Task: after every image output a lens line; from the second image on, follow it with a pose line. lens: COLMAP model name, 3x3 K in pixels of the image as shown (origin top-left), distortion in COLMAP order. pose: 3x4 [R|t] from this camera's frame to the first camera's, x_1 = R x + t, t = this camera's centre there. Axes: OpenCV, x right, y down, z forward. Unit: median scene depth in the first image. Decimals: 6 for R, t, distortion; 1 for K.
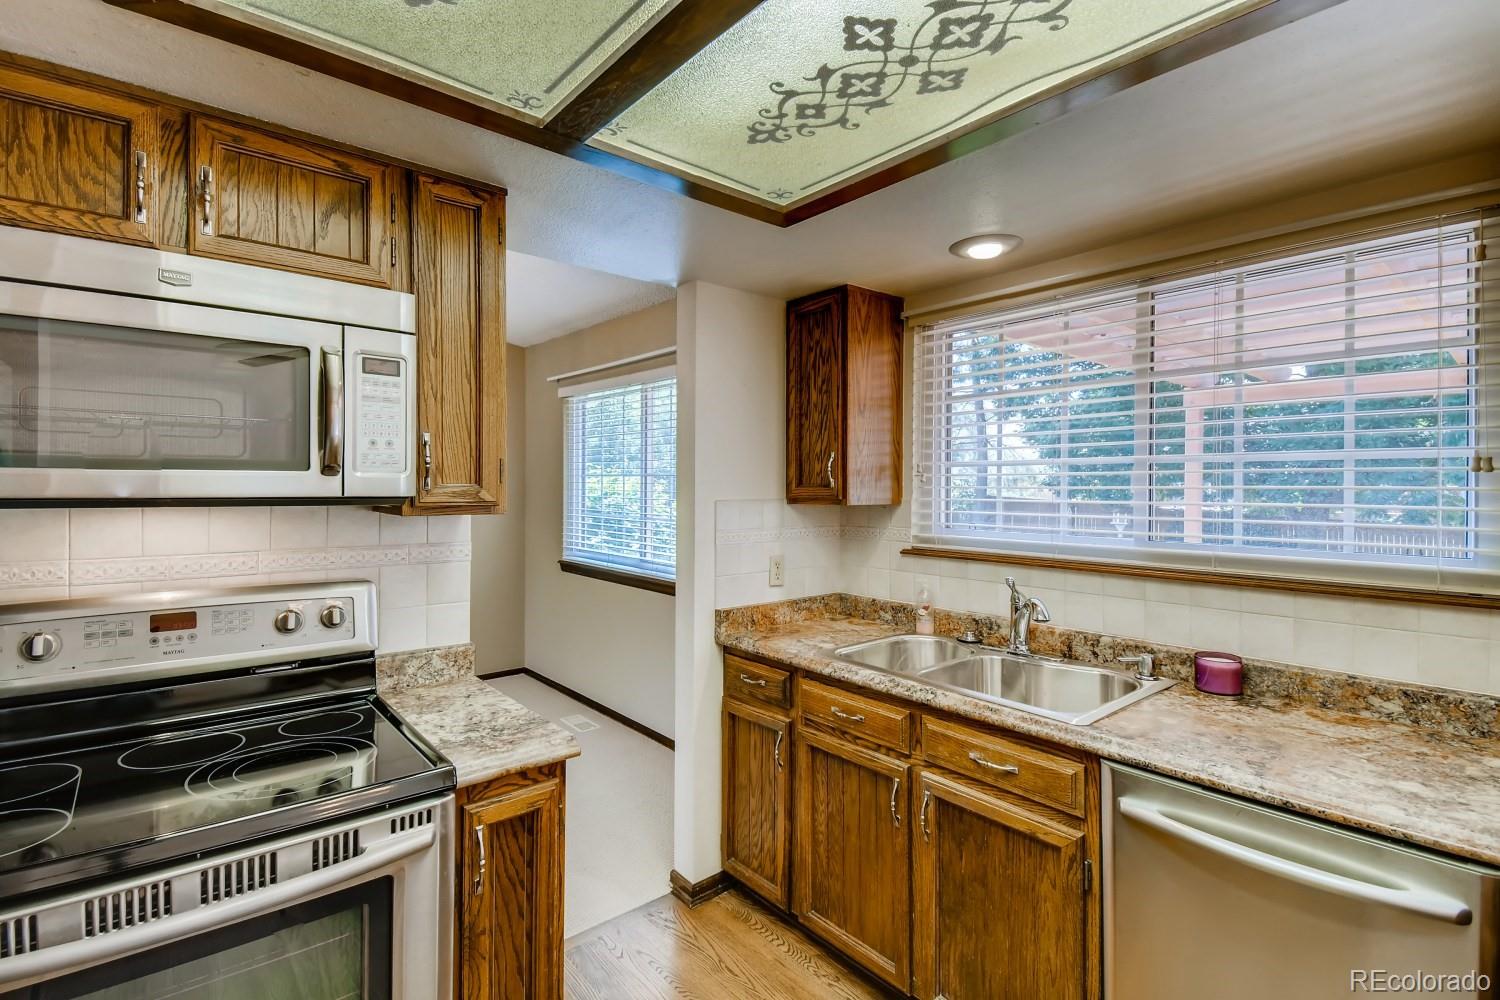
lens RADIAL K [[703.1, 0, 744.9], [0, 703.1, 491.9], [0, 0, 1]] dist [0.052876, -0.035707]
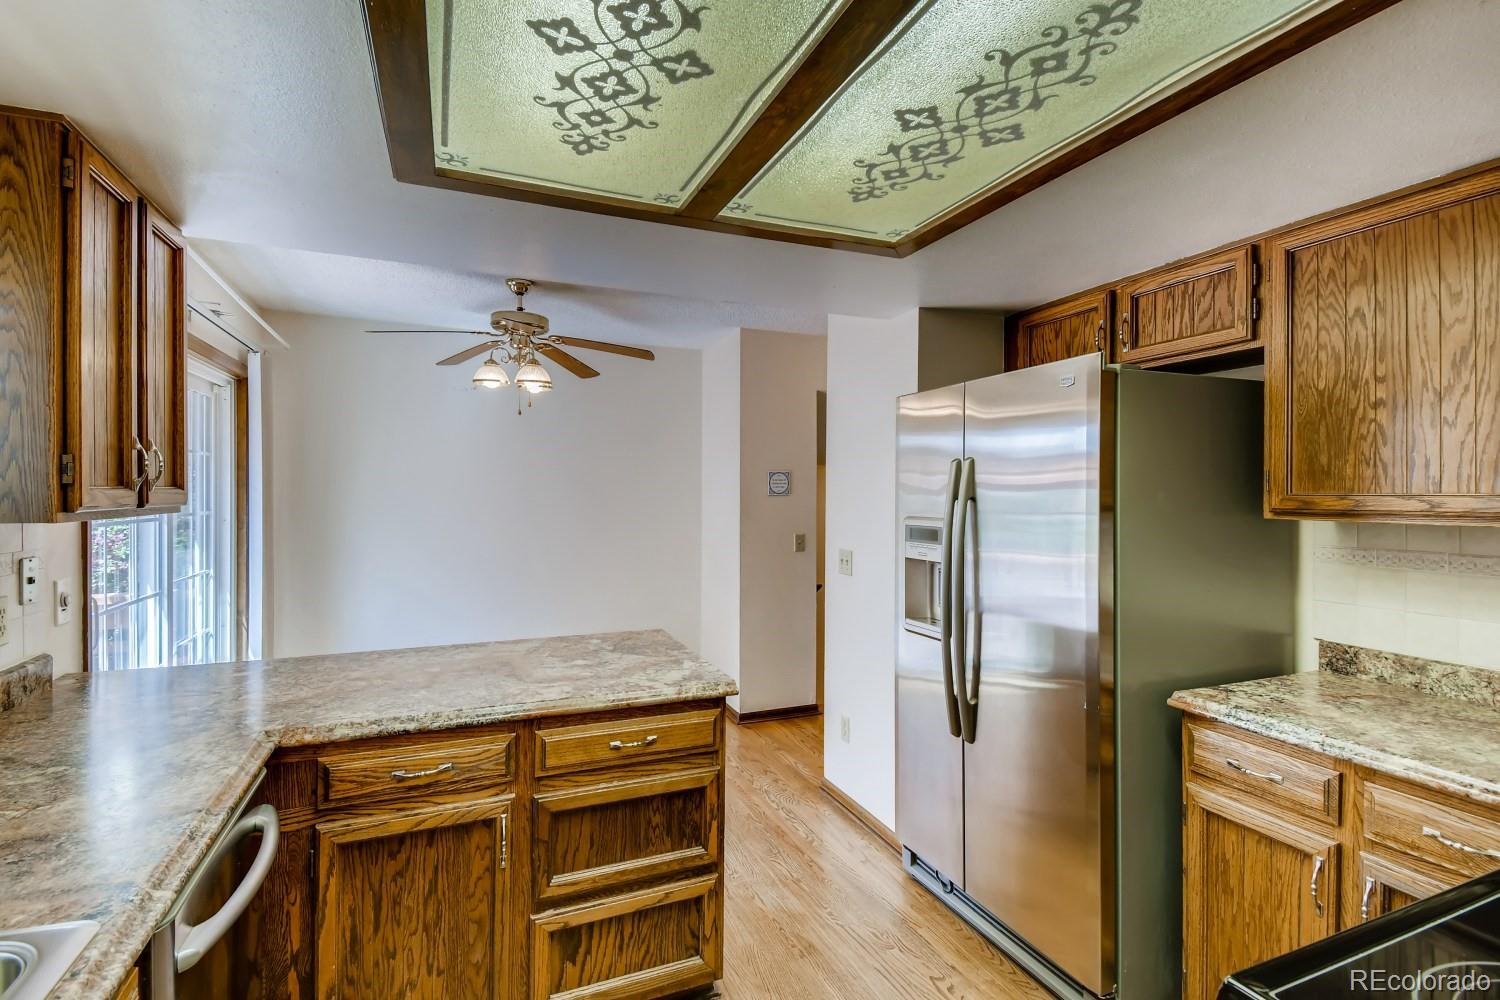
lens RADIAL K [[707.5, 0, 753.0], [0, 707.5, 495.0], [0, 0, 1]] dist [0.058560, -0.035561]
pose [[-0.955862, -0.008522, 0.293694, -0.136875], [-0.004567, 0.999889, 0.014148, -0.008637], [-0.293782, 0.012182, -0.955795, 1.108247]]
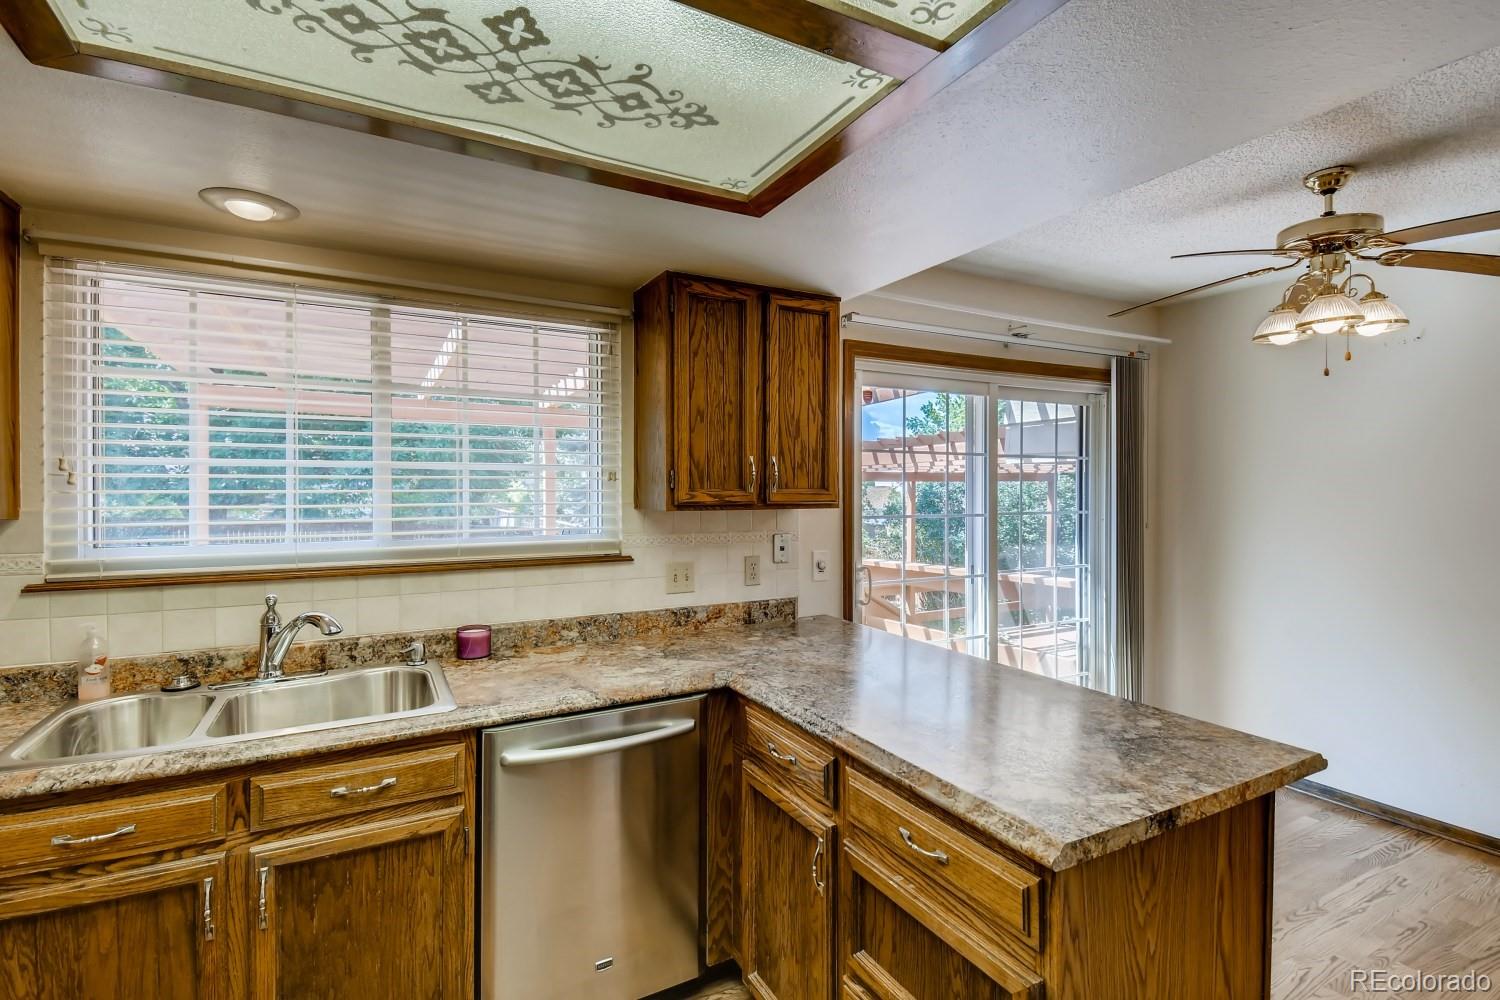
lens RADIAL K [[703.1, 0, 744.9], [0, 703.1, 491.9], [0, 0, 1]] dist [0.052876, -0.035707]
pose [[0.201254, -0.007120, 0.979513, -0.401813], [0.009867, 0.999938, 0.005241, -0.005021], [-0.979489, 0.008610, 0.201312, 0.275651]]
